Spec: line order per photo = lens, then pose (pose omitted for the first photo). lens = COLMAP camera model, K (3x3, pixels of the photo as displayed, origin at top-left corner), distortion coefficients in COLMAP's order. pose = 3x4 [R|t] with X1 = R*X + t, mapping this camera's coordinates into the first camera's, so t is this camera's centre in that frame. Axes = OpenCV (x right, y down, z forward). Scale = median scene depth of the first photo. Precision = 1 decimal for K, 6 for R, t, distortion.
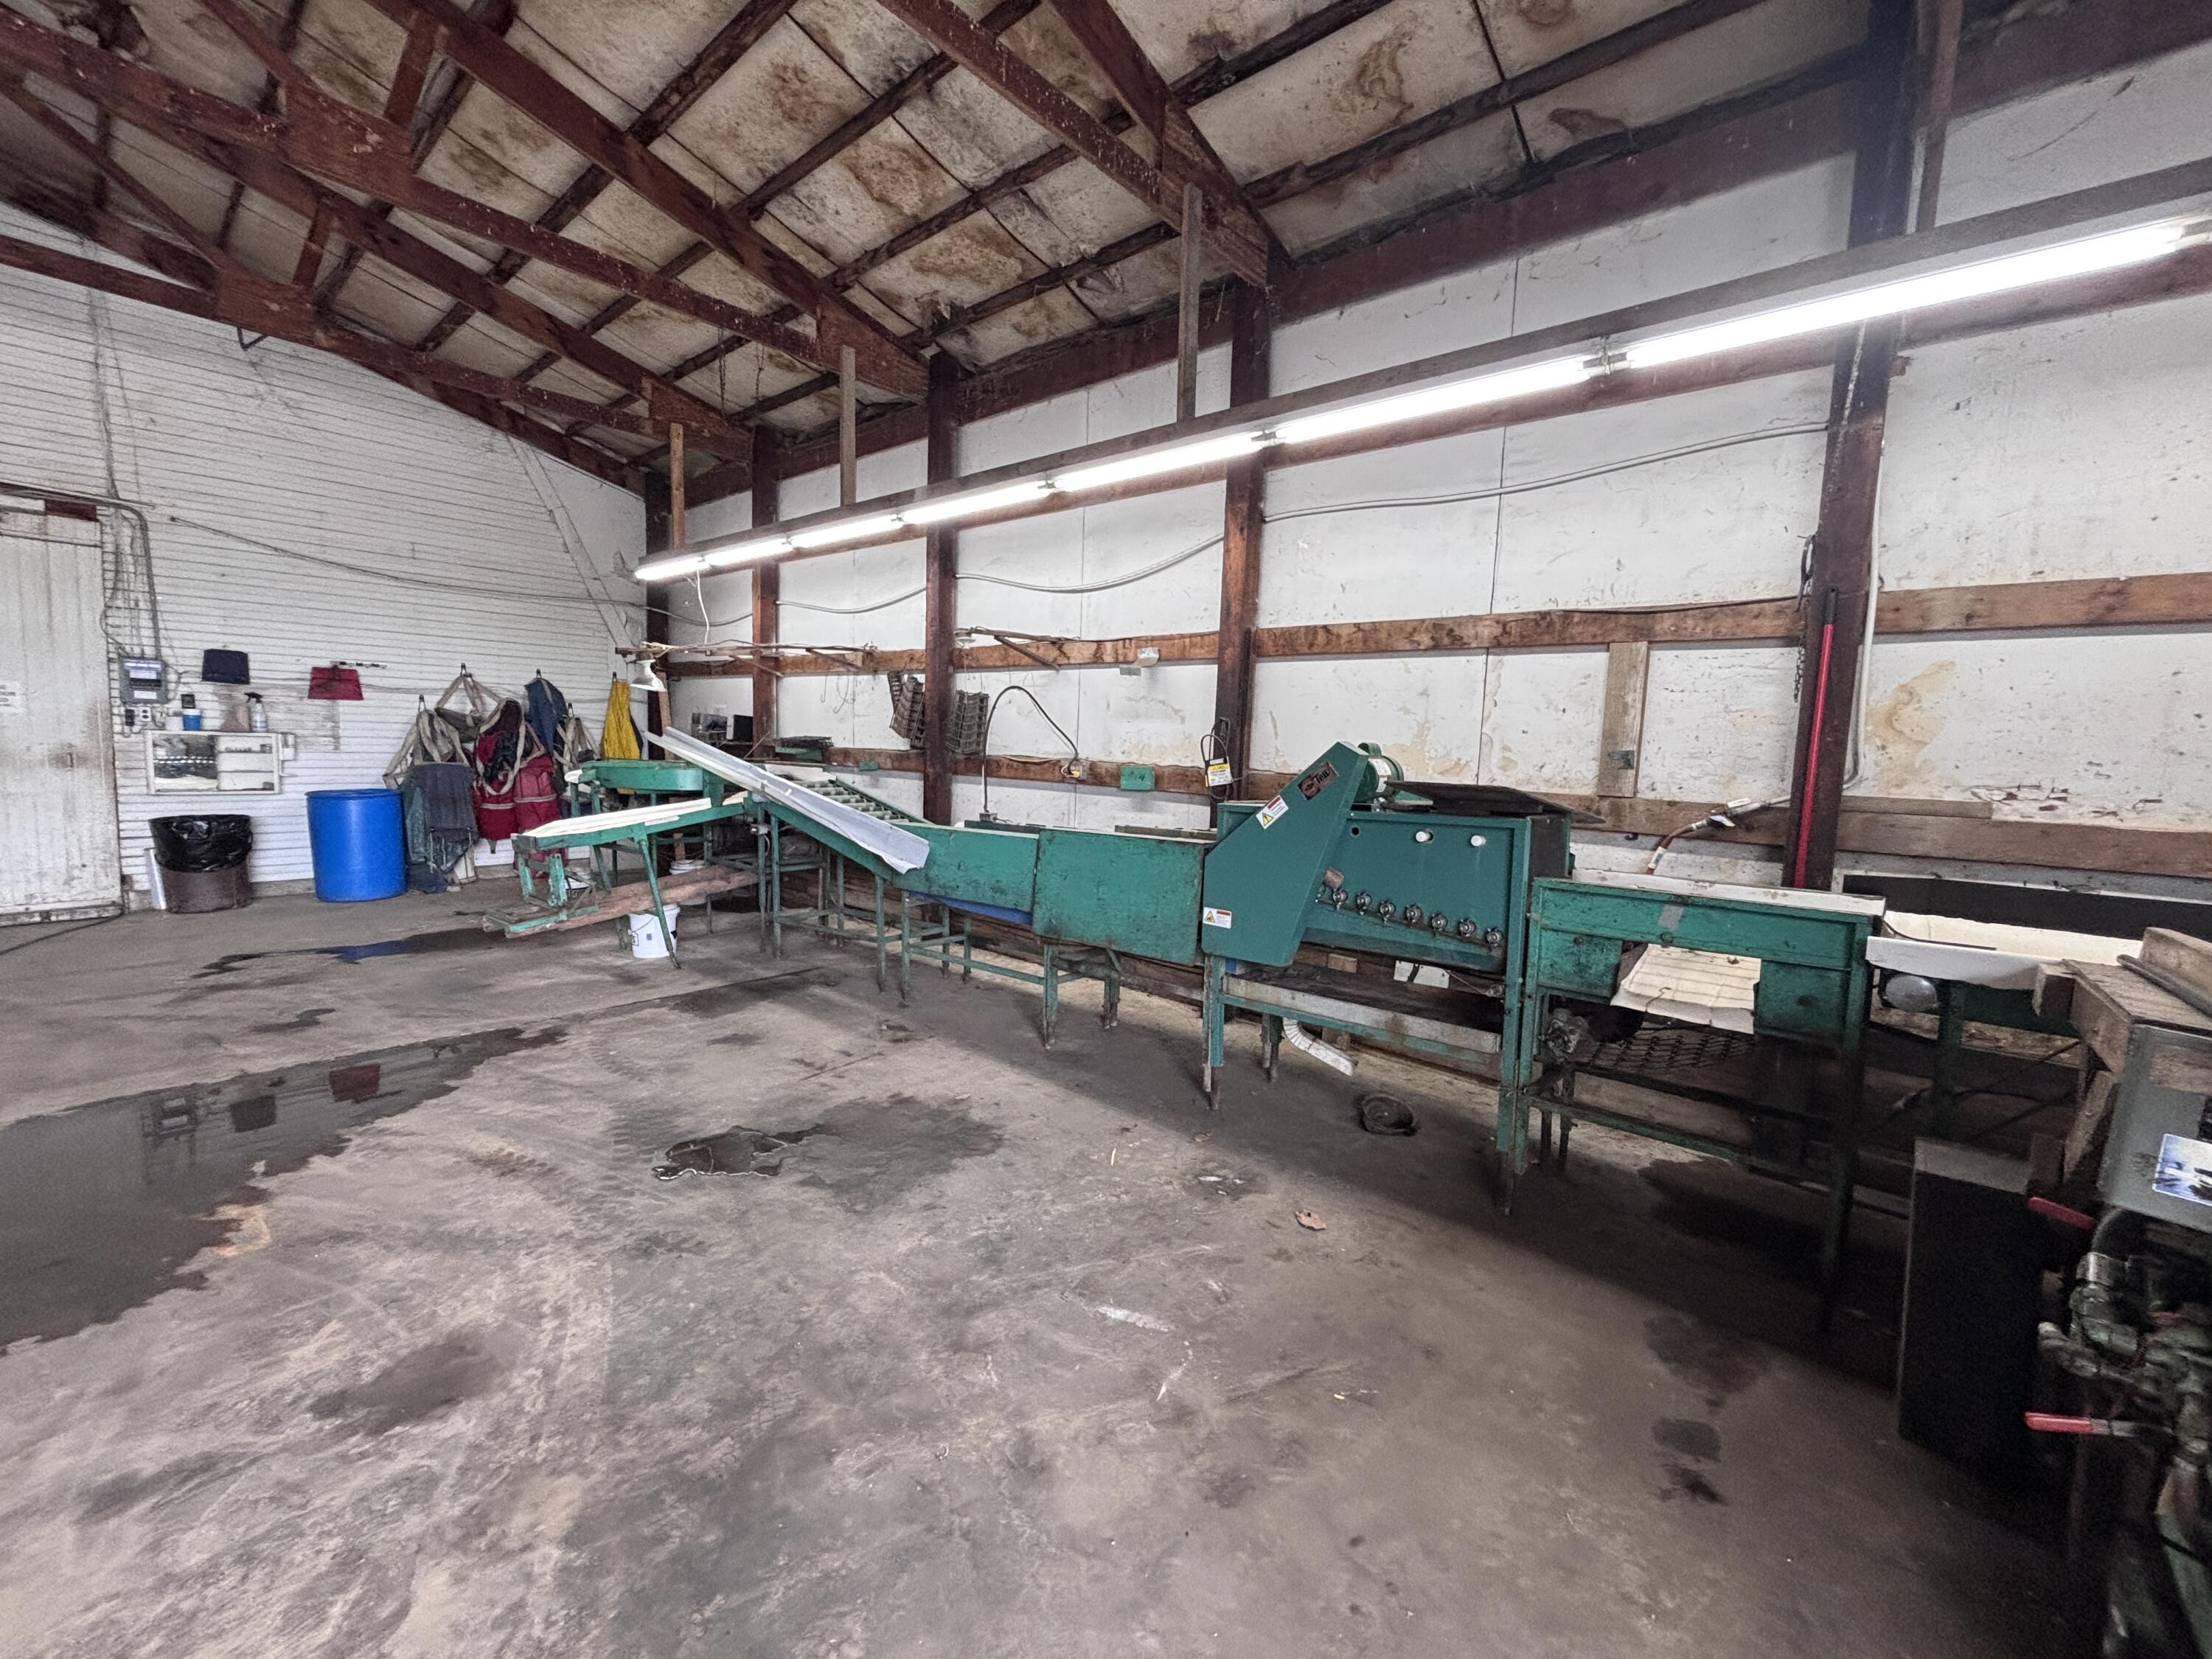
lens RADIAL K [[897.3, 0, 1106.0], [0, 897.3, 829.5], [0, 0, 1]] dist [0.003021, -0.000078]
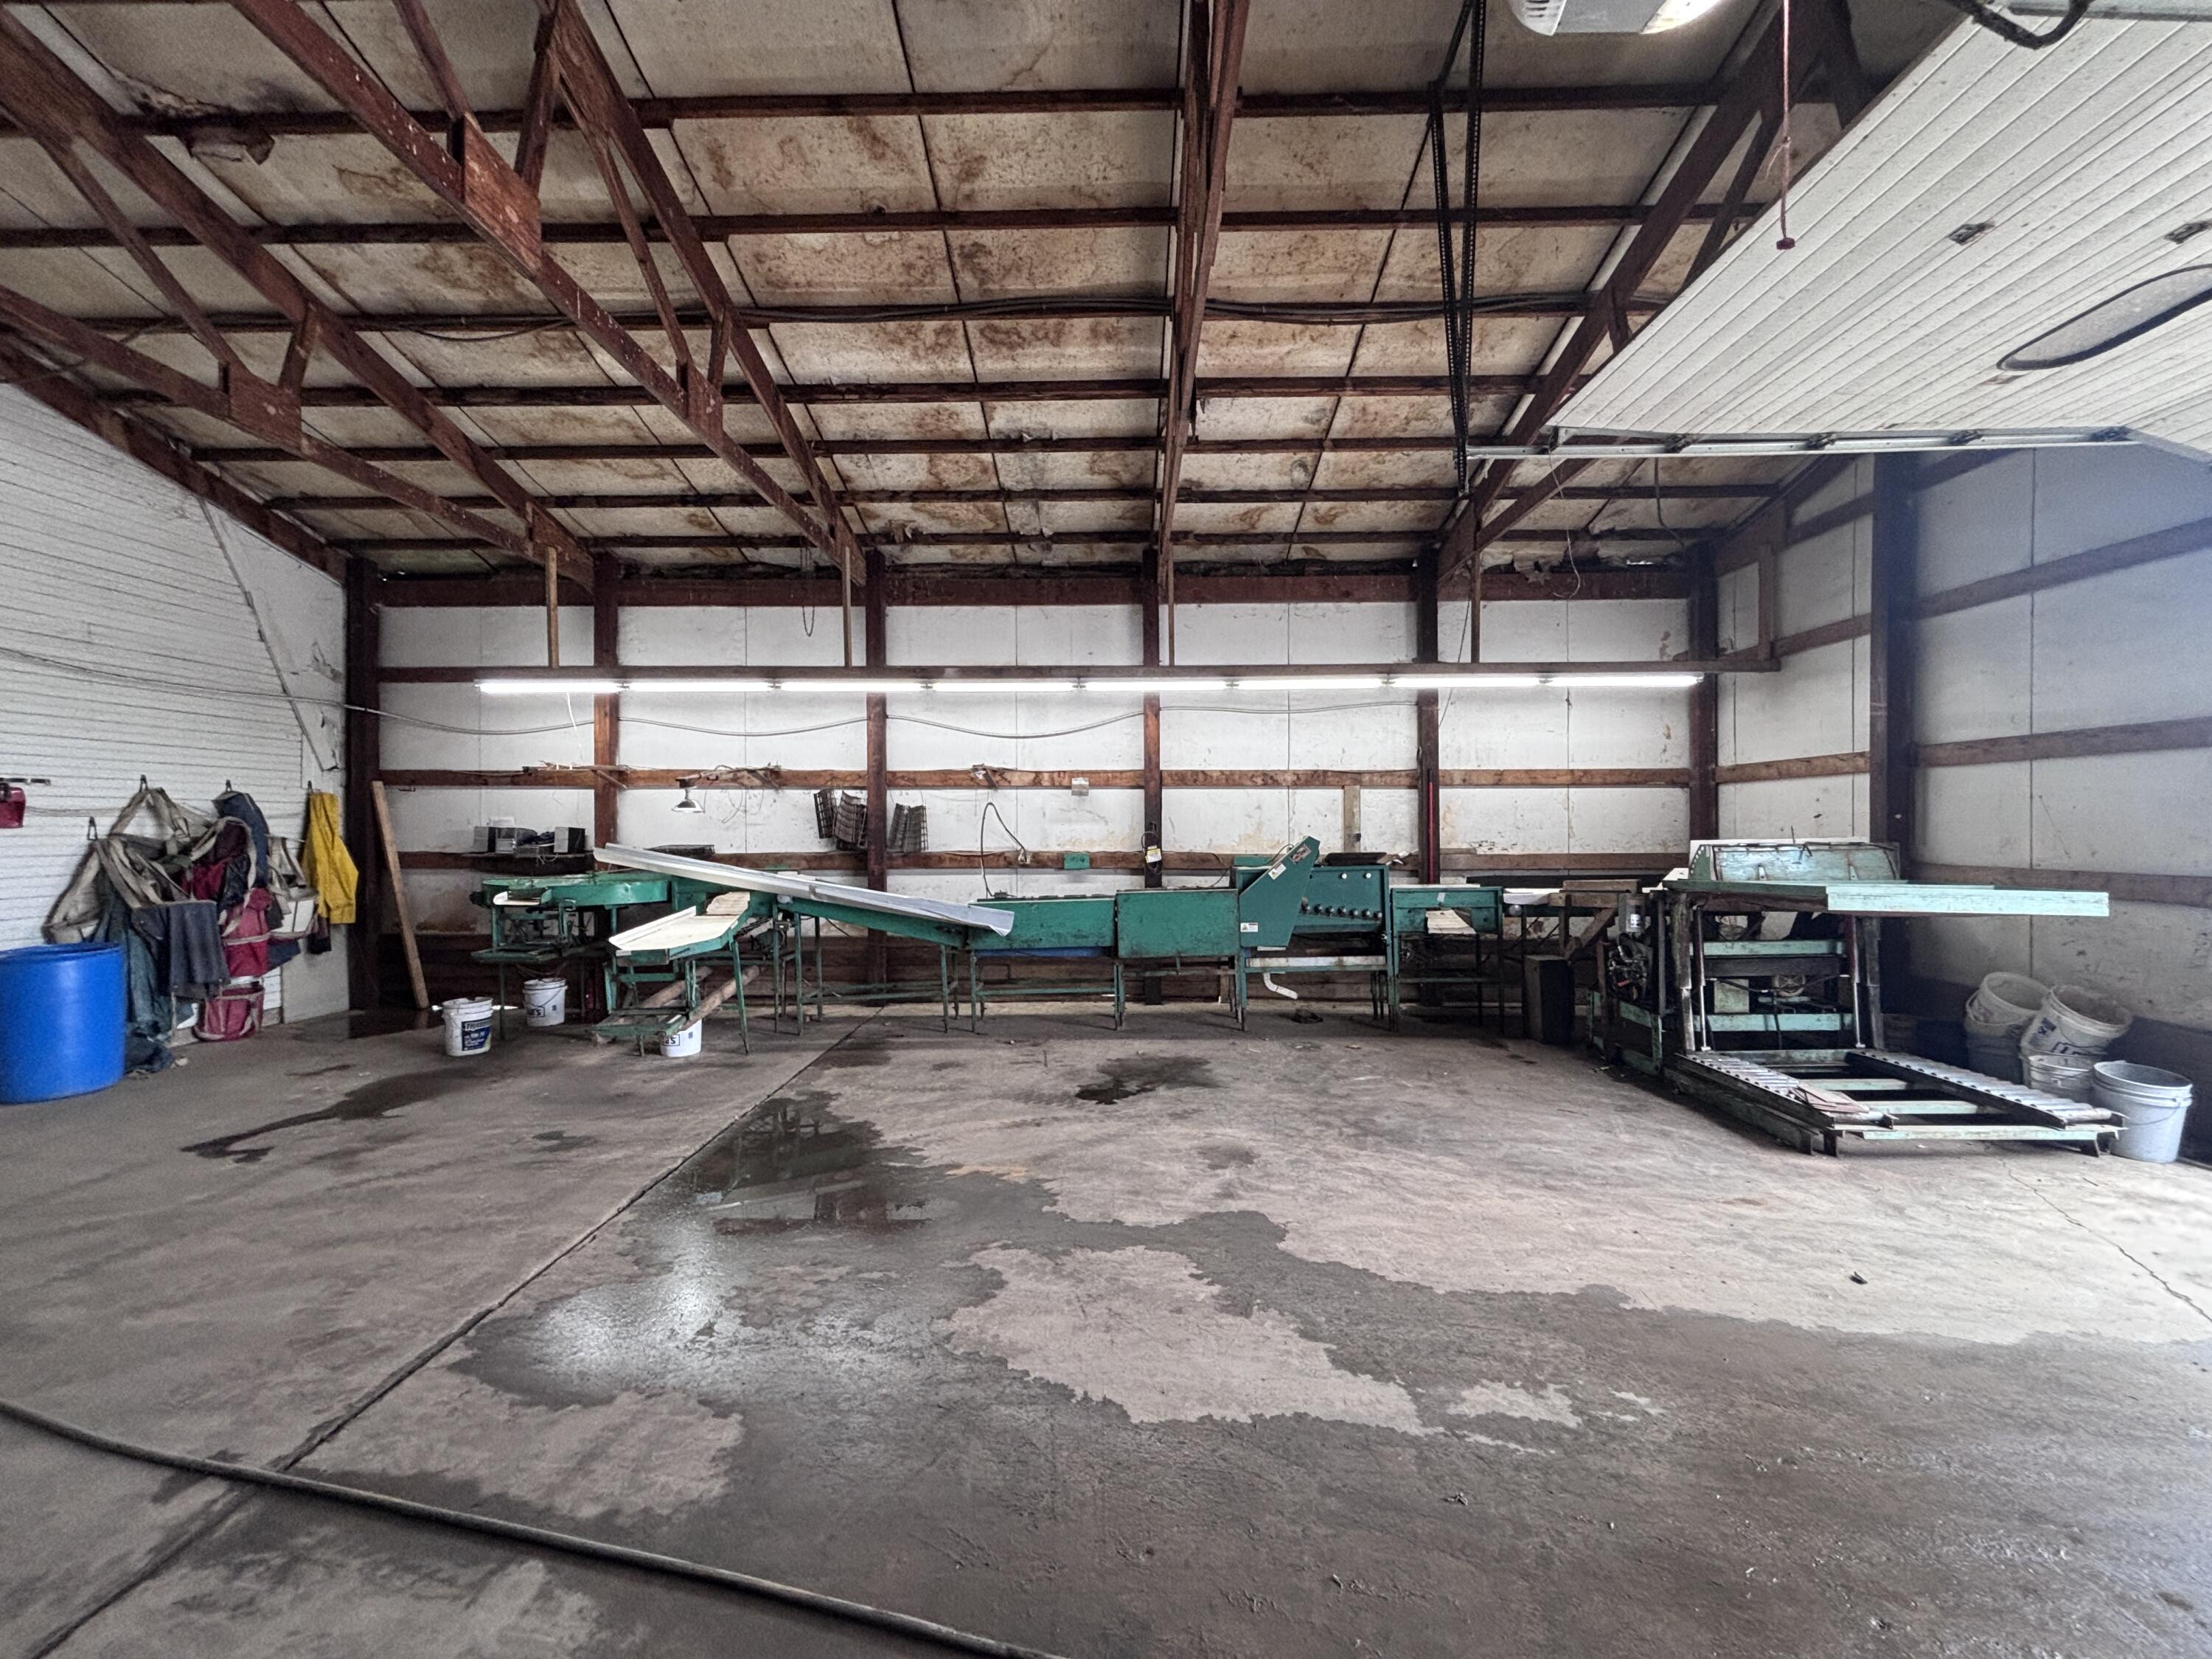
lens RADIAL K [[896.3, 0, 1103.2], [0, 896.3, 829.9], [0, 0, 1]] dist [0.030494, -0.013982]
pose [[0.764114, -0.041602, 0.643739, -0.868856], [0.093832, 0.994473, -0.047109, -0.032268], [-0.638221, 0.096400, 0.763794, -0.198971]]
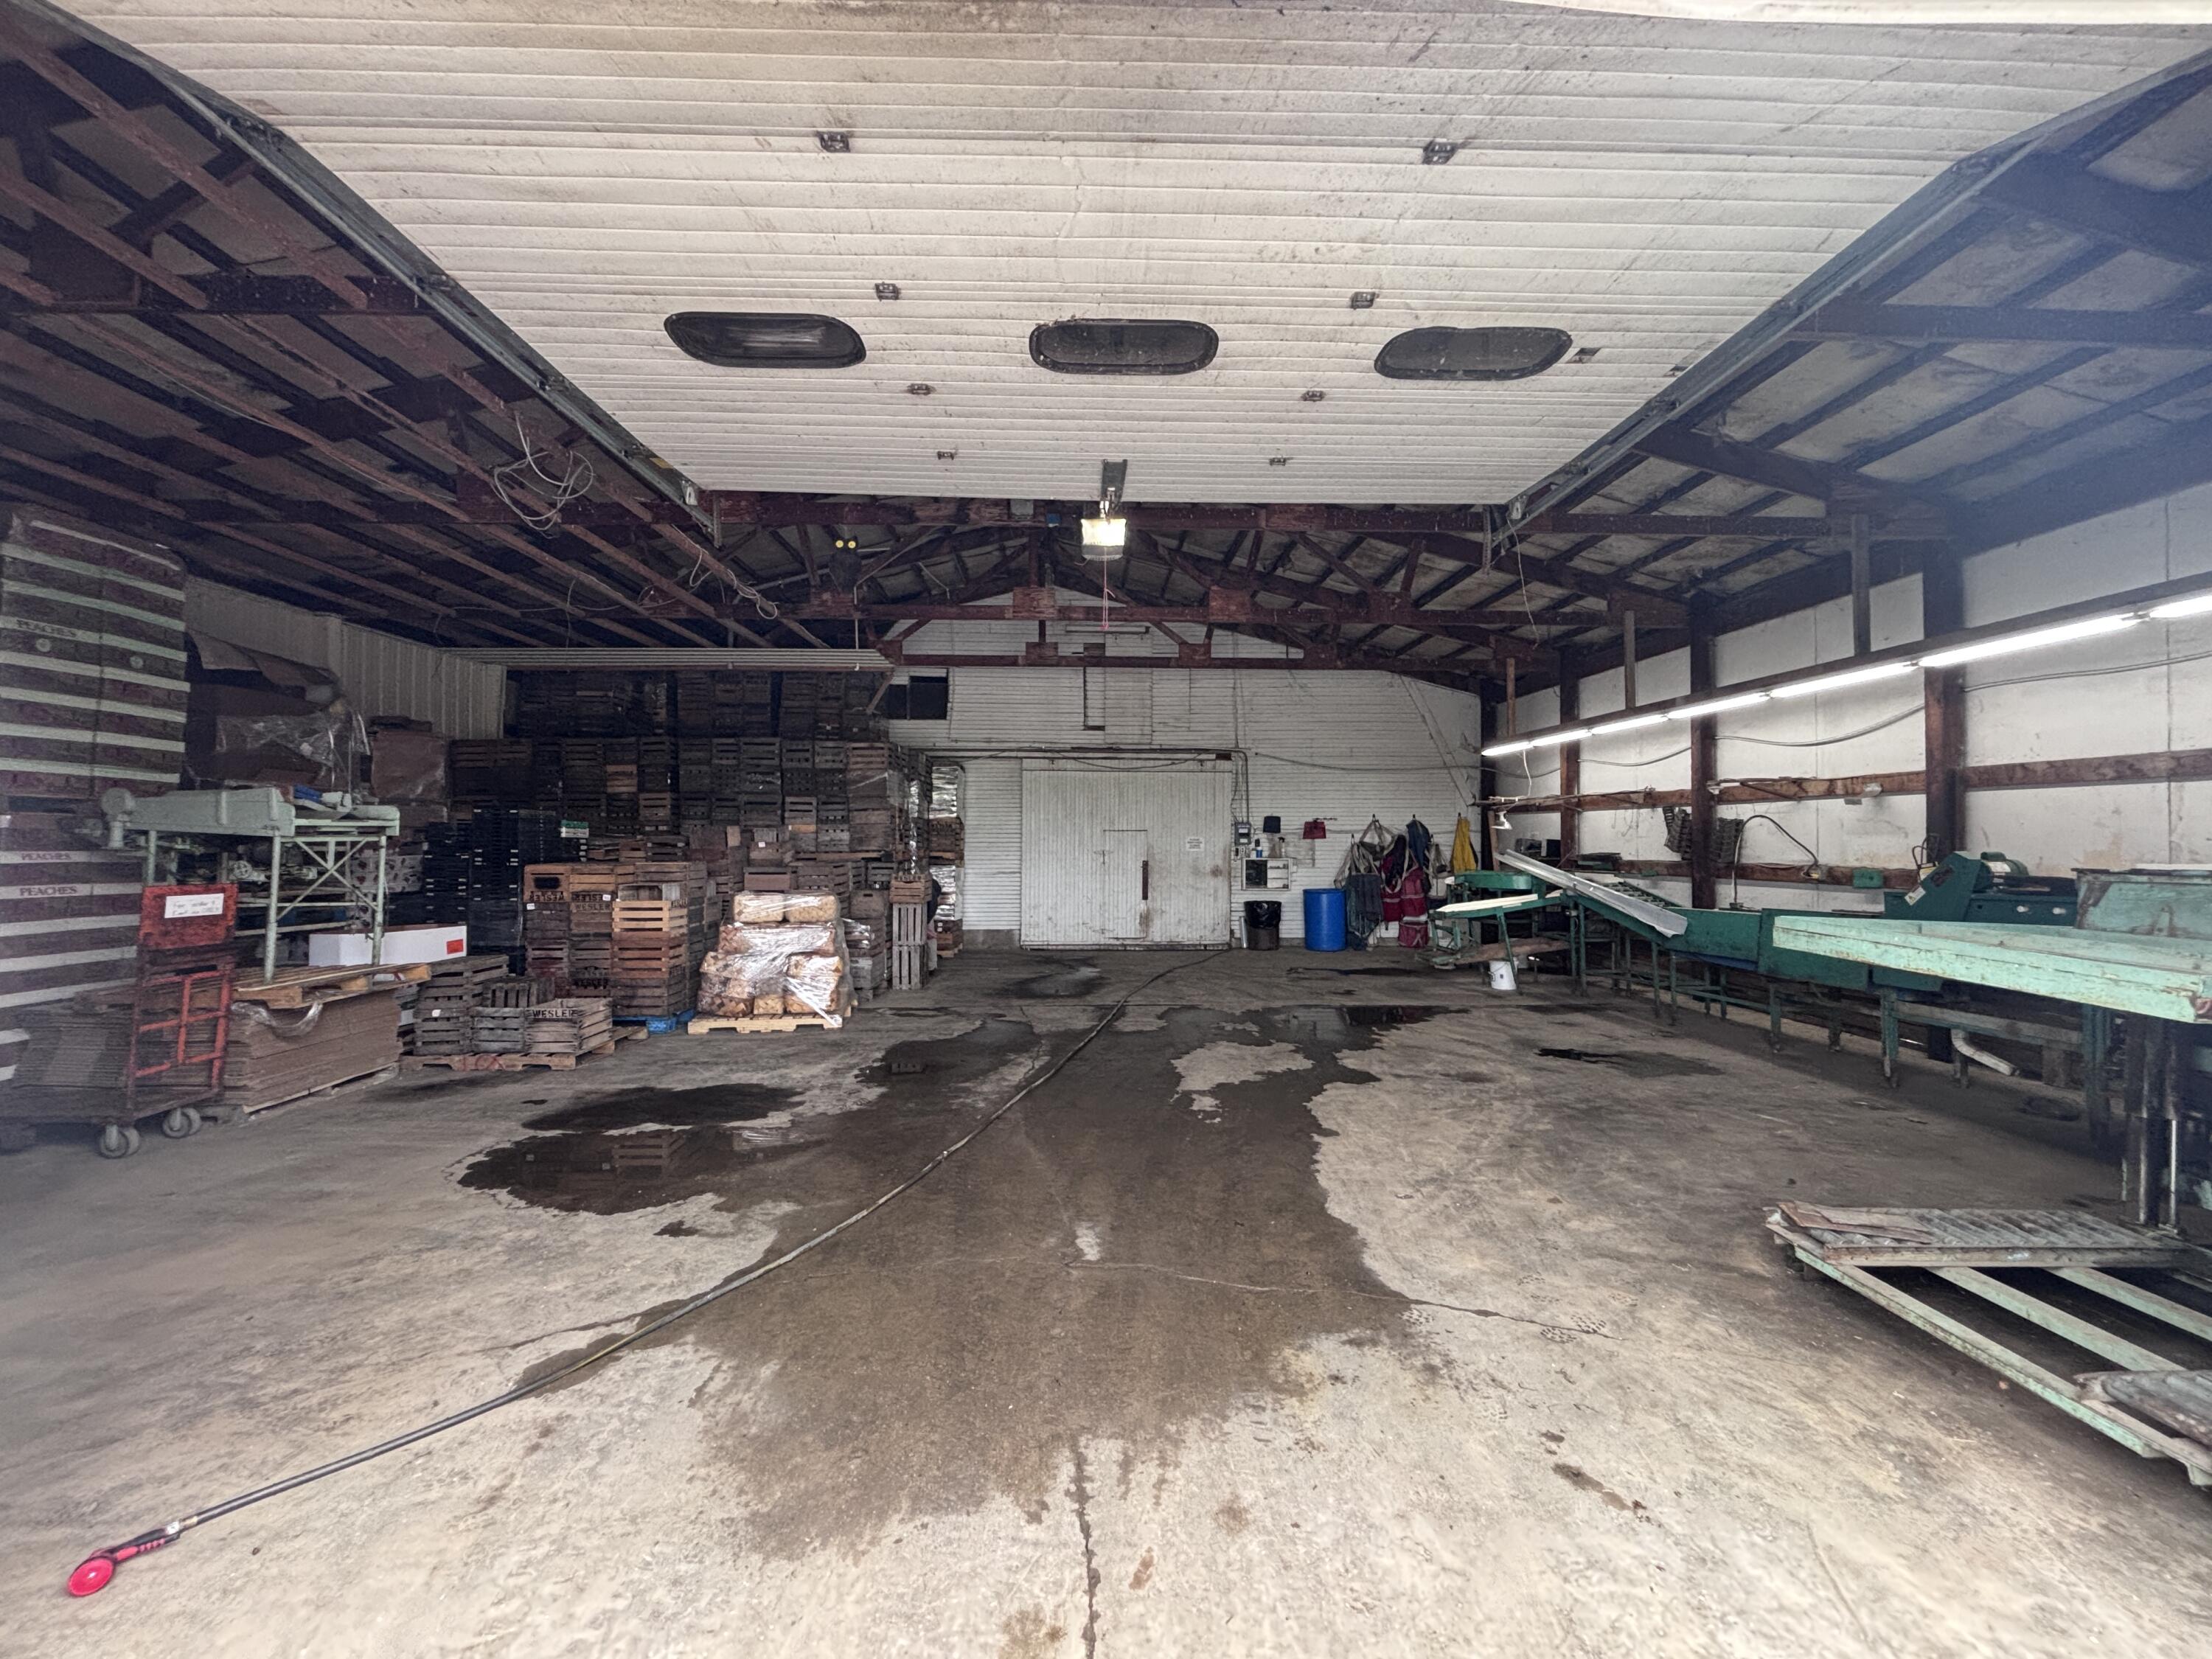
lens RADIAL K [[897.3, 0, 1106.0], [0, 897.3, 829.5], [0, 0, 1]] dist [0.003021, -0.000078]
pose [[0.684985, -0.044310, -0.727208, 0.224820], [-0.047416, 0.993321, -0.105187, 0.063251], [0.727012, 0.106533, 0.678310, -0.729684]]
